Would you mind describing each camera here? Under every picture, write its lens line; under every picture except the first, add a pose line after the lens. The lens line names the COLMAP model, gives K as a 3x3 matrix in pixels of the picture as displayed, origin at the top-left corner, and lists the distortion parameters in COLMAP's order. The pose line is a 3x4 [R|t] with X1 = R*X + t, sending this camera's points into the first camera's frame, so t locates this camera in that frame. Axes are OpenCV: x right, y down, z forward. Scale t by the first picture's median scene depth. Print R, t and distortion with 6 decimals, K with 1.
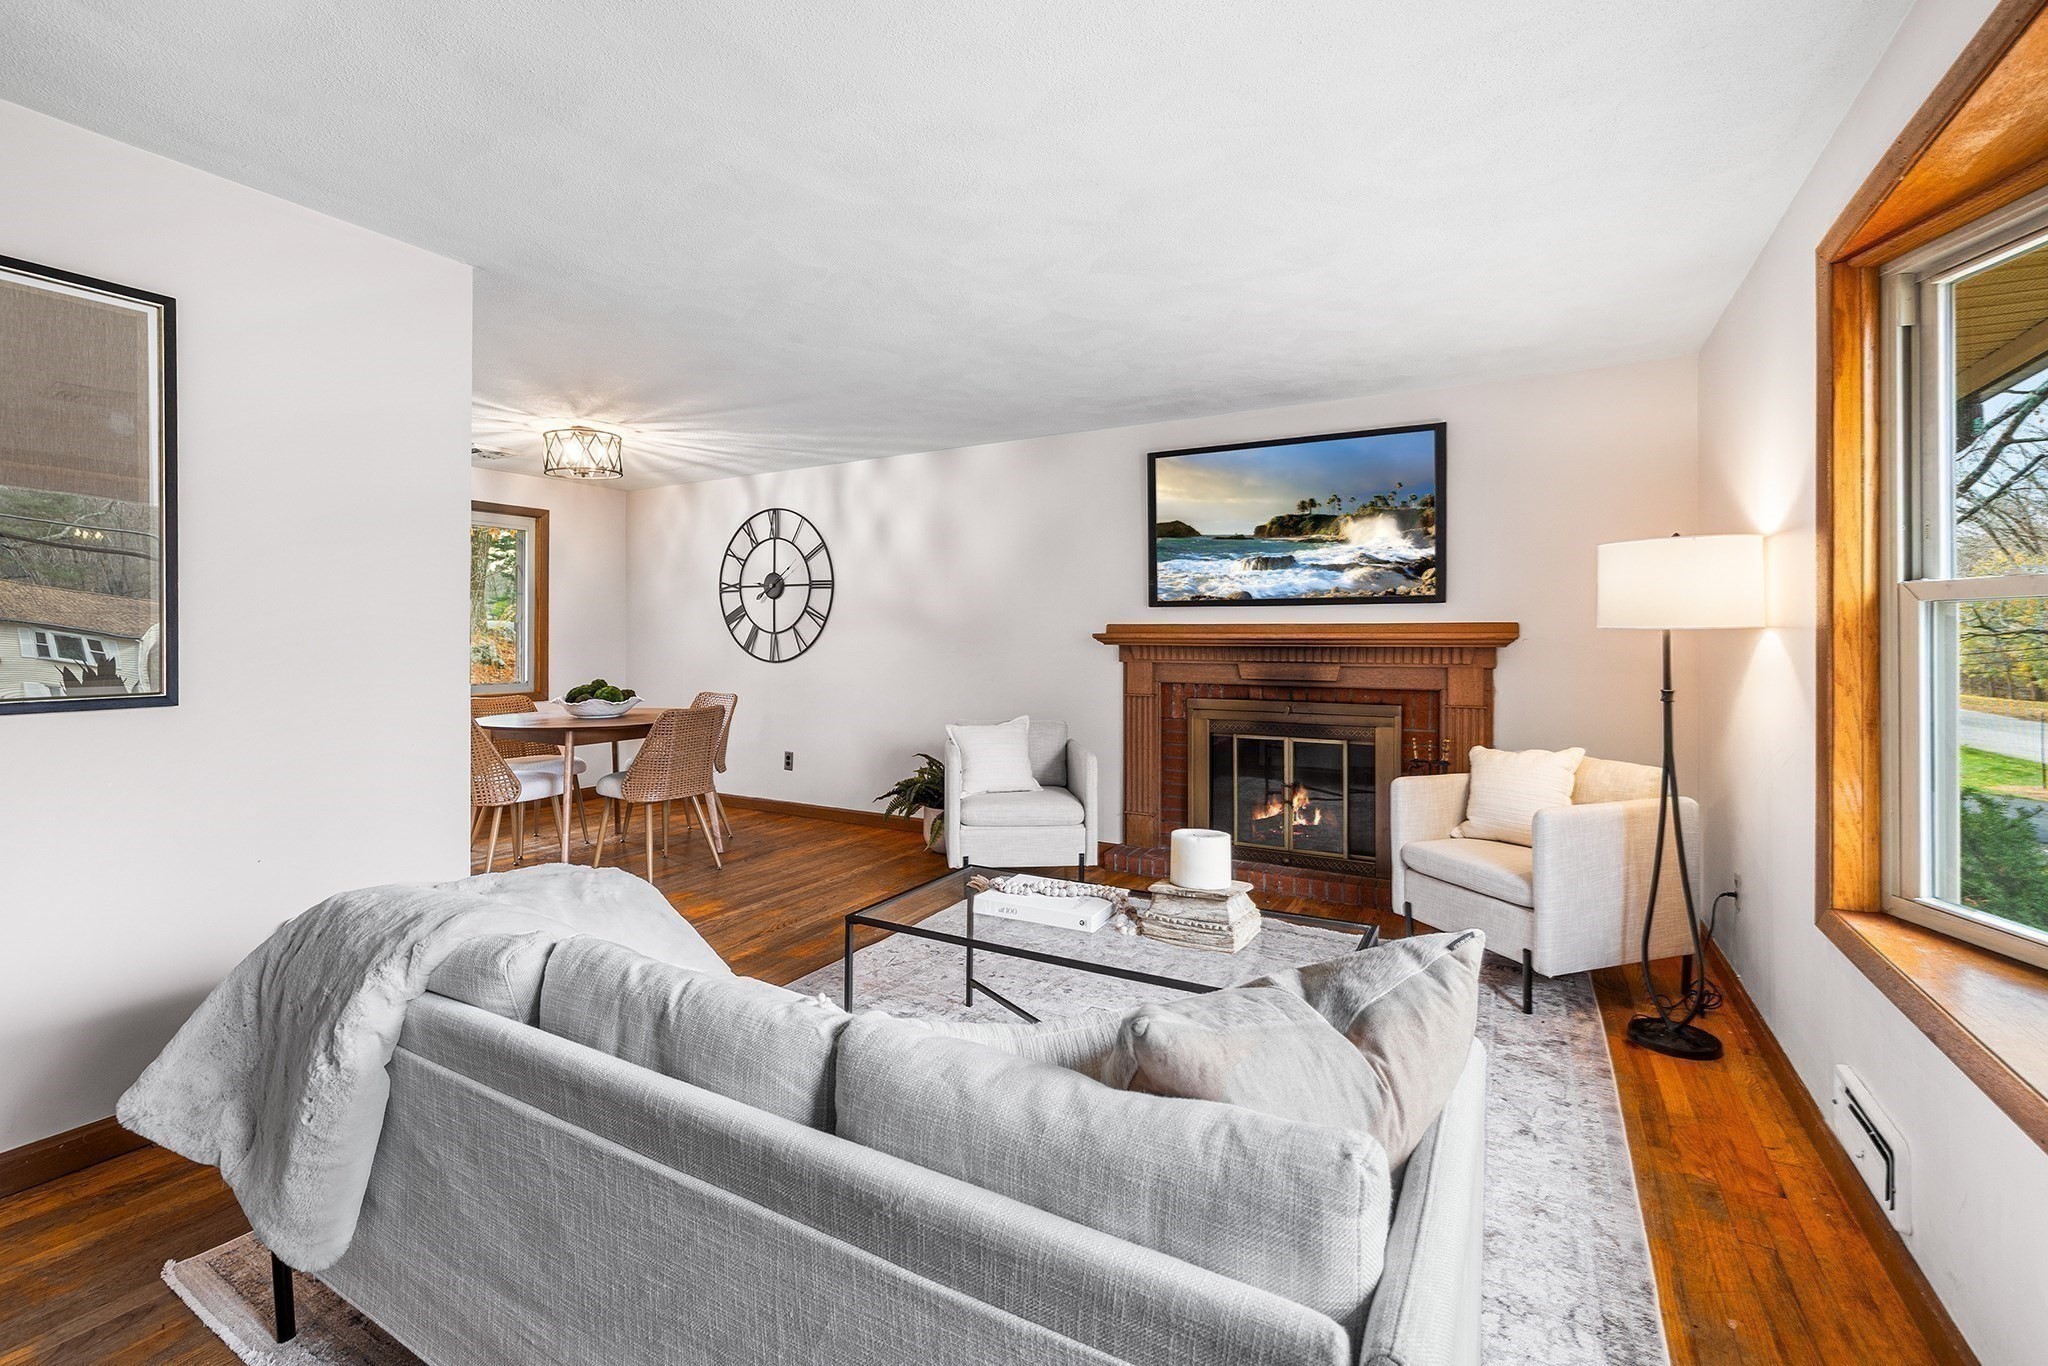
lens RADIAL K [[881.6, 0, 998.3], [0, 881.6, 644.7], [0, 0, 1]] dist [-0.001371, -0.000065]
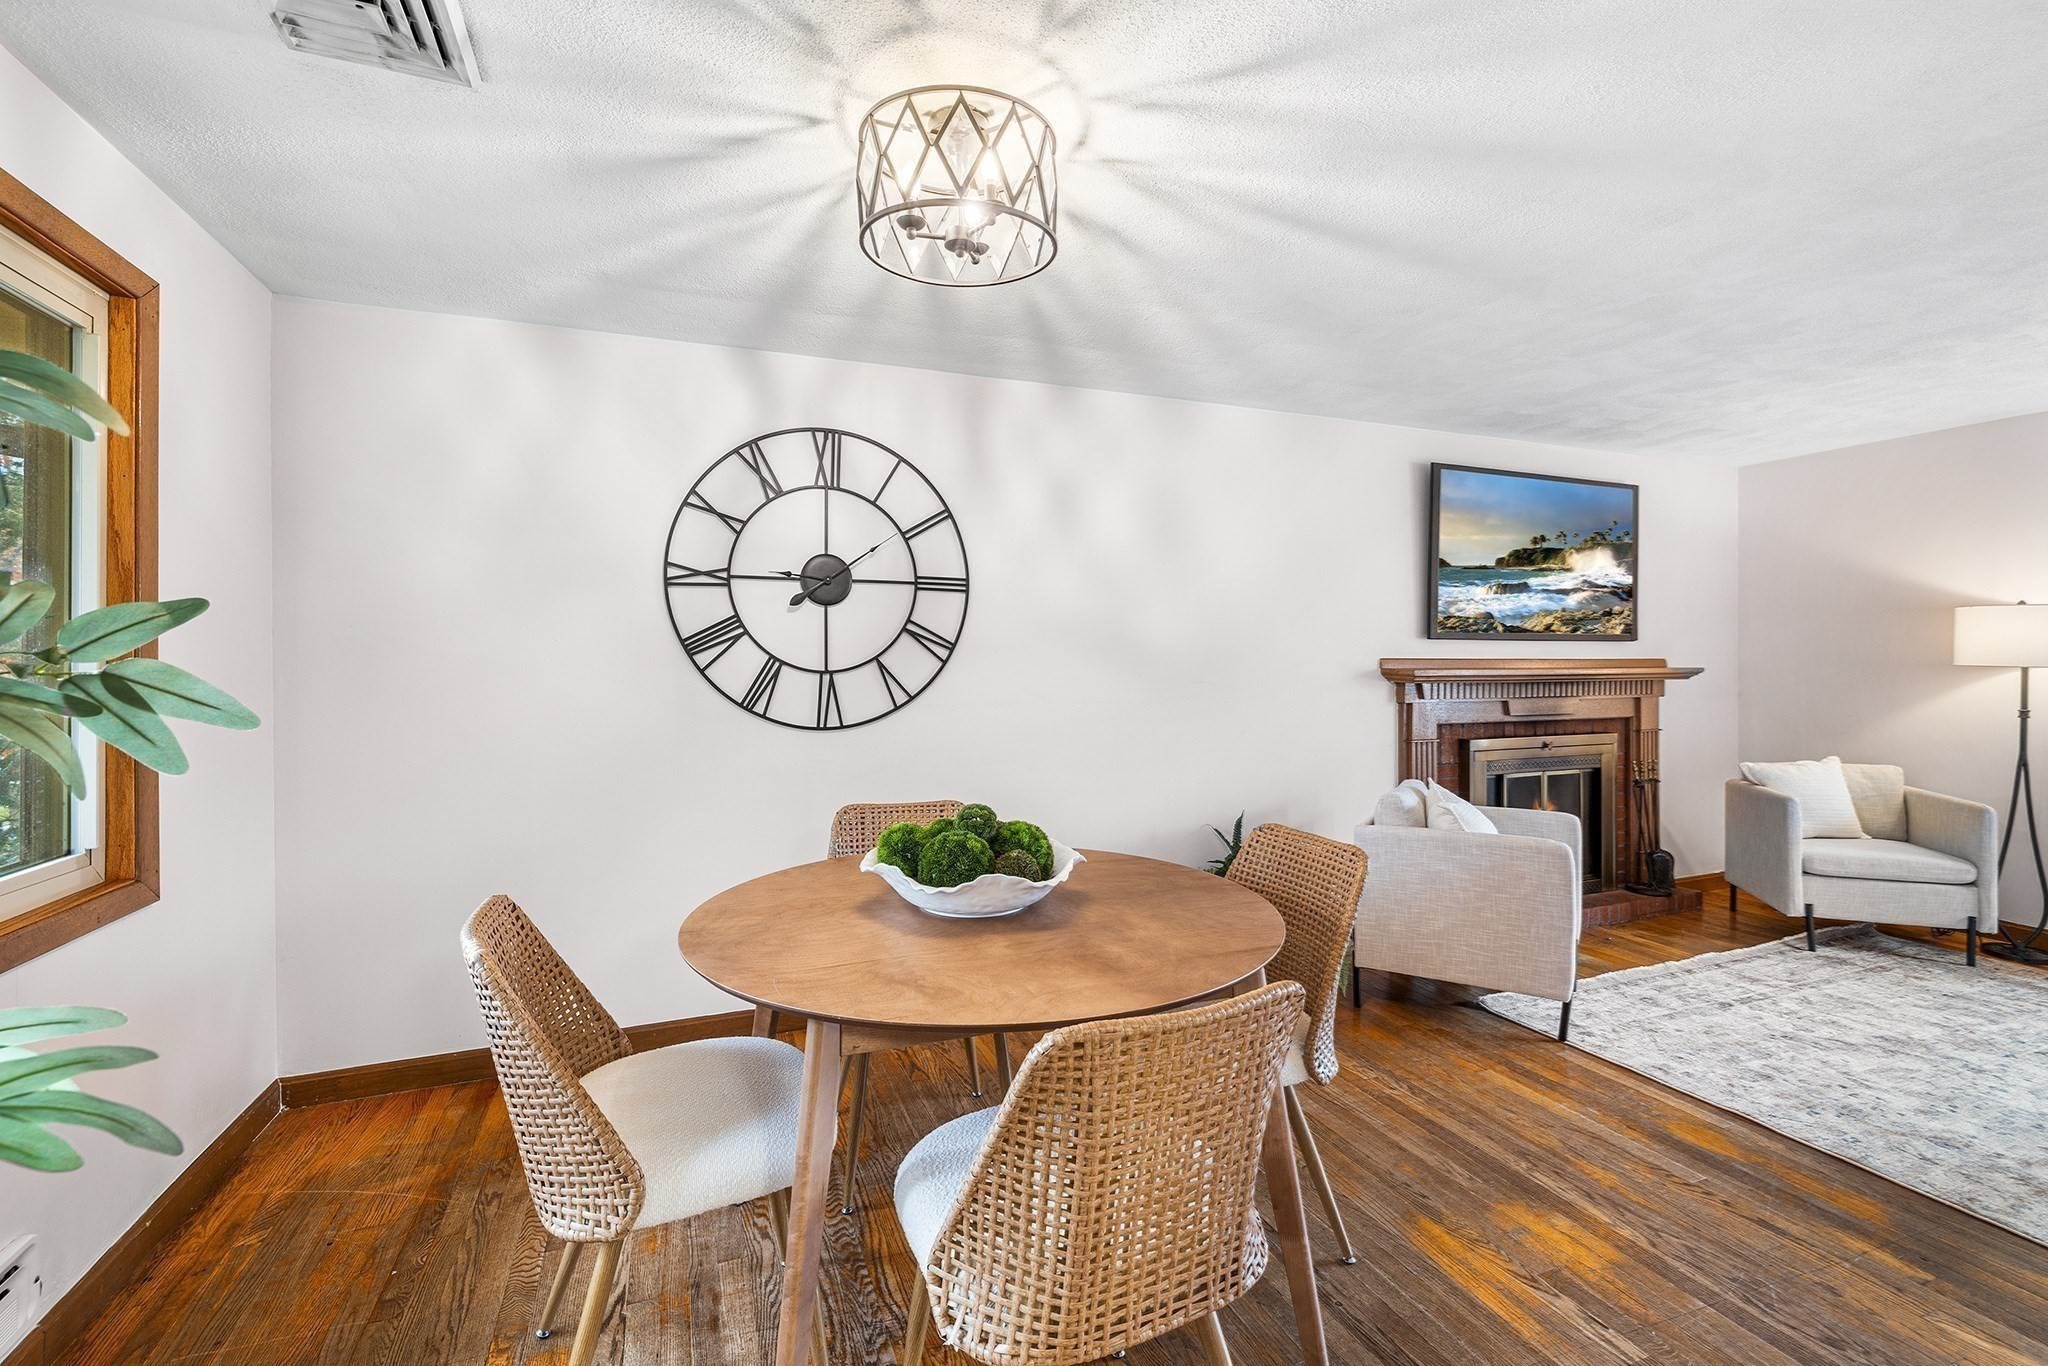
lens RADIAL K [[881.6, 0, 1018.3], [0, 881.6, 661.5], [0, 0, 1]] dist [-0.001371, -0.000065]
pose [[0.621523, -0.004606, 0.783382, -0.600917], [0.010502, 0.999942, -0.002453, -0.017477], [-0.783326, 0.009751, 0.621535, 0.611328]]
